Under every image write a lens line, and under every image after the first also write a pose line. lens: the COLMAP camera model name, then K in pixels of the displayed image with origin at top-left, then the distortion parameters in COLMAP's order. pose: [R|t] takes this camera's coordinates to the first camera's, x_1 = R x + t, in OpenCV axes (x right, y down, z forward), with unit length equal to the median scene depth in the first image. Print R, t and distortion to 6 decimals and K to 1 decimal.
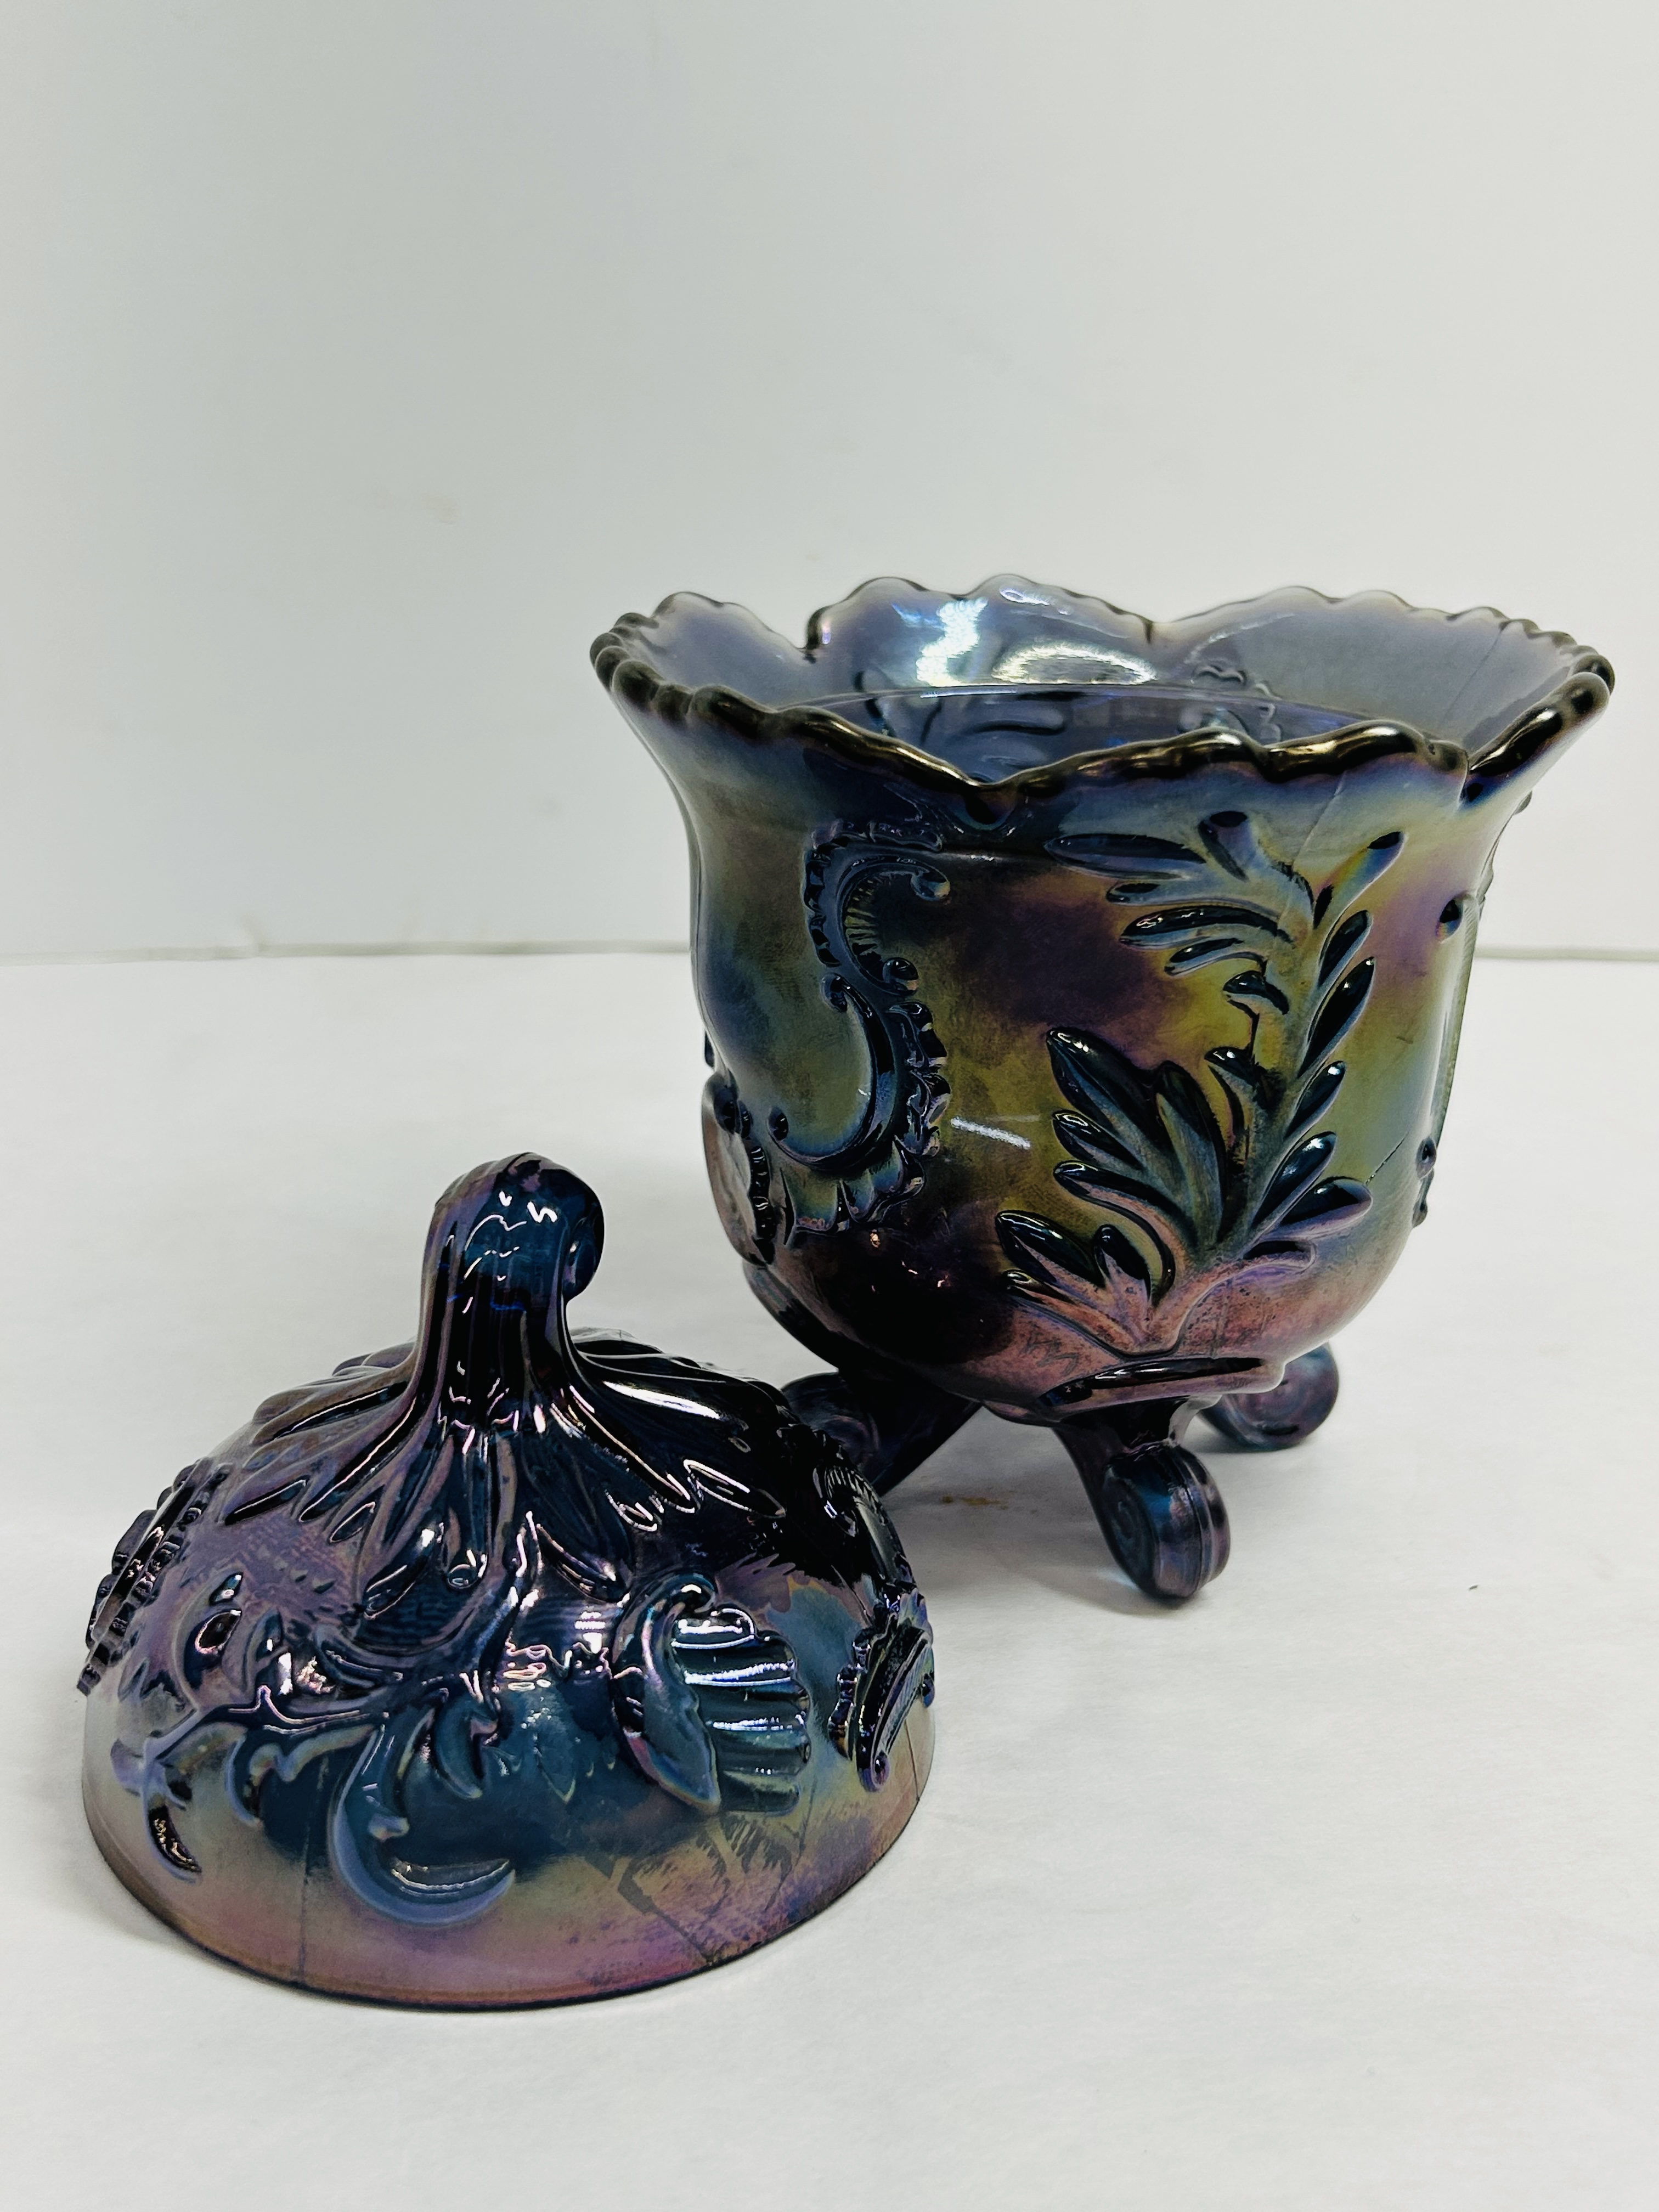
lens RADIAL K [[2512.3, 0, 829.5], [0, 2512.3, 1106.0], [0, 0, 1]] dist [0.211356, -0.866357]
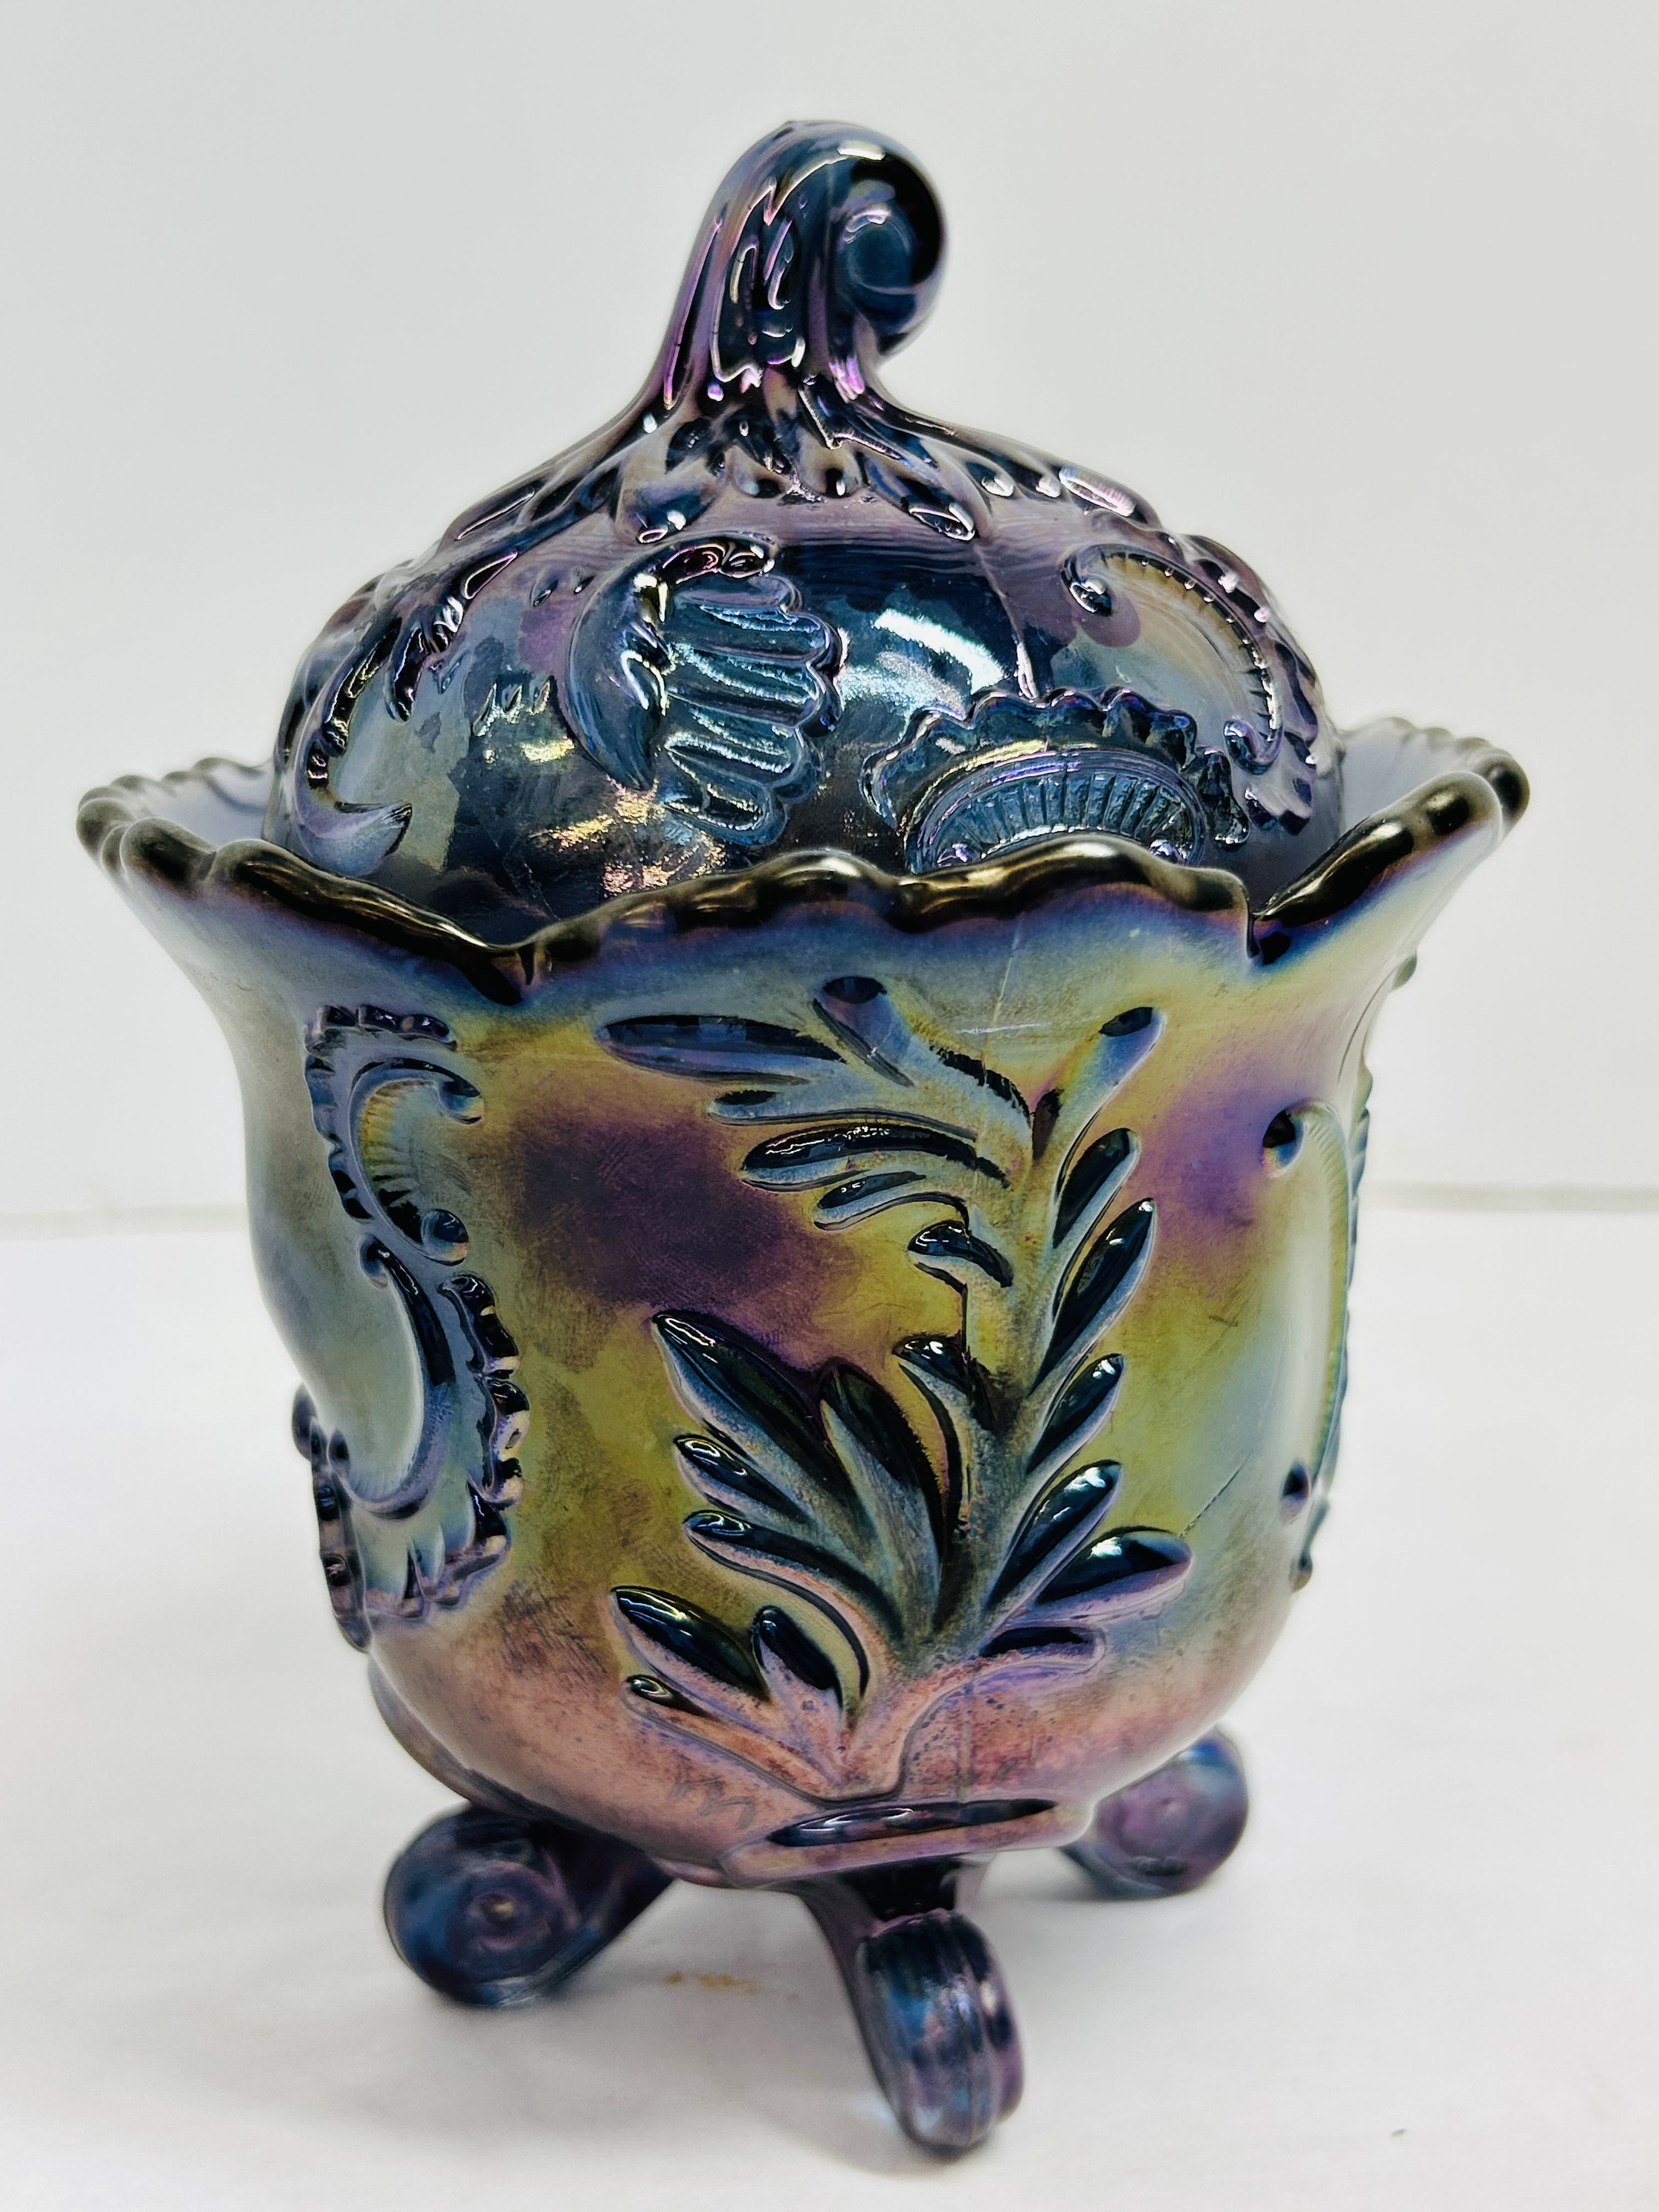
lens RADIAL K [[2512.3, 0, 829.5], [0, 2512.3, 1106.0], [0, 0, 1]] dist [0.211356, -0.866357]
pose [[0.995649, -0.020619, -0.090876, 0.191397], [0.011209, 0.994631, -0.102872, -0.015420], [0.092510, 0.101406, 0.990535, 0.329325]]
